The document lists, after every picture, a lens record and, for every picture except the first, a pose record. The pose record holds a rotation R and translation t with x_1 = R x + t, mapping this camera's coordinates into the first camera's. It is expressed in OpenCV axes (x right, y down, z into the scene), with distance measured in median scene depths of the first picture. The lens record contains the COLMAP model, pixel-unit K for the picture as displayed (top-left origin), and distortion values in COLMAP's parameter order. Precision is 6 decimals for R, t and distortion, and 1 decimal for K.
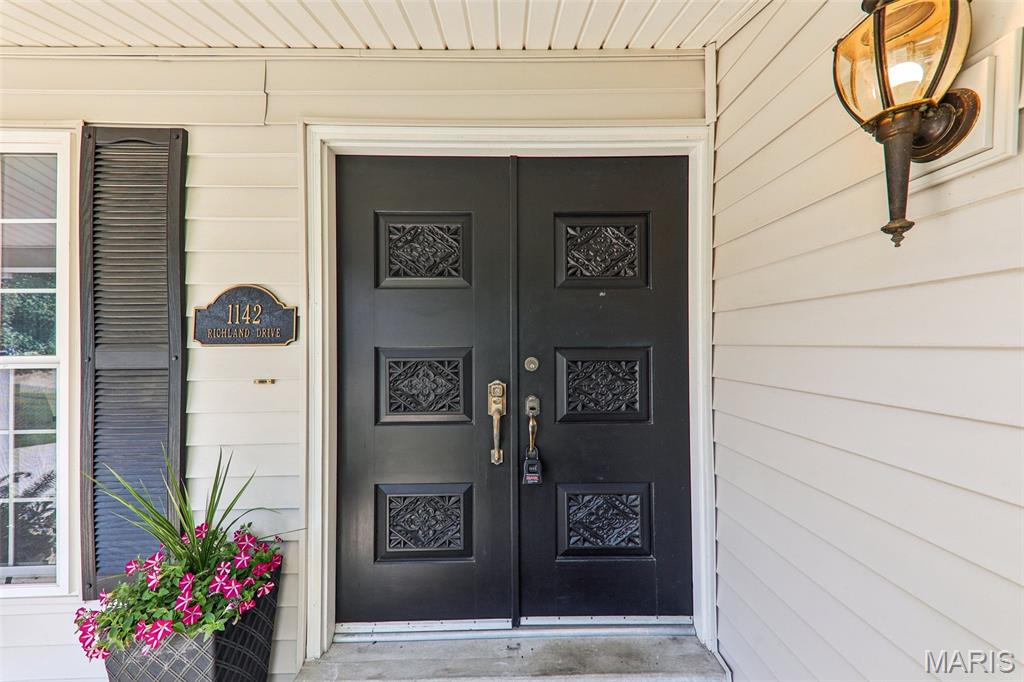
lens RADIAL K [[353.3, 0, 516.0], [0, 353.3, 339.3], [0, 0, 1]] dist [0.022232, -0.003298]
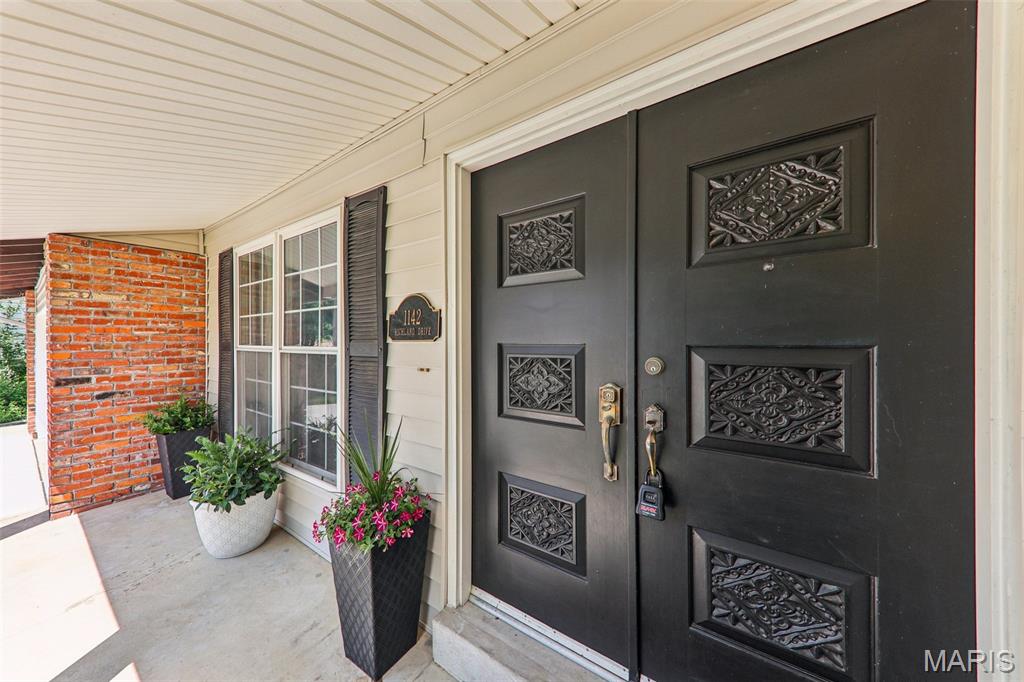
lens RADIAL K [[353.3, 0, 507.2], [0, 353.3, 339.7], [0, 0, 1]] dist [0.022232, -0.003298]
pose [[0.800459, 0.002115, -0.599384, 0.259031], [0.004399, 0.999946, 0.009404, 0.001493], [0.599371, -0.010164, 0.800406, 0.164578]]
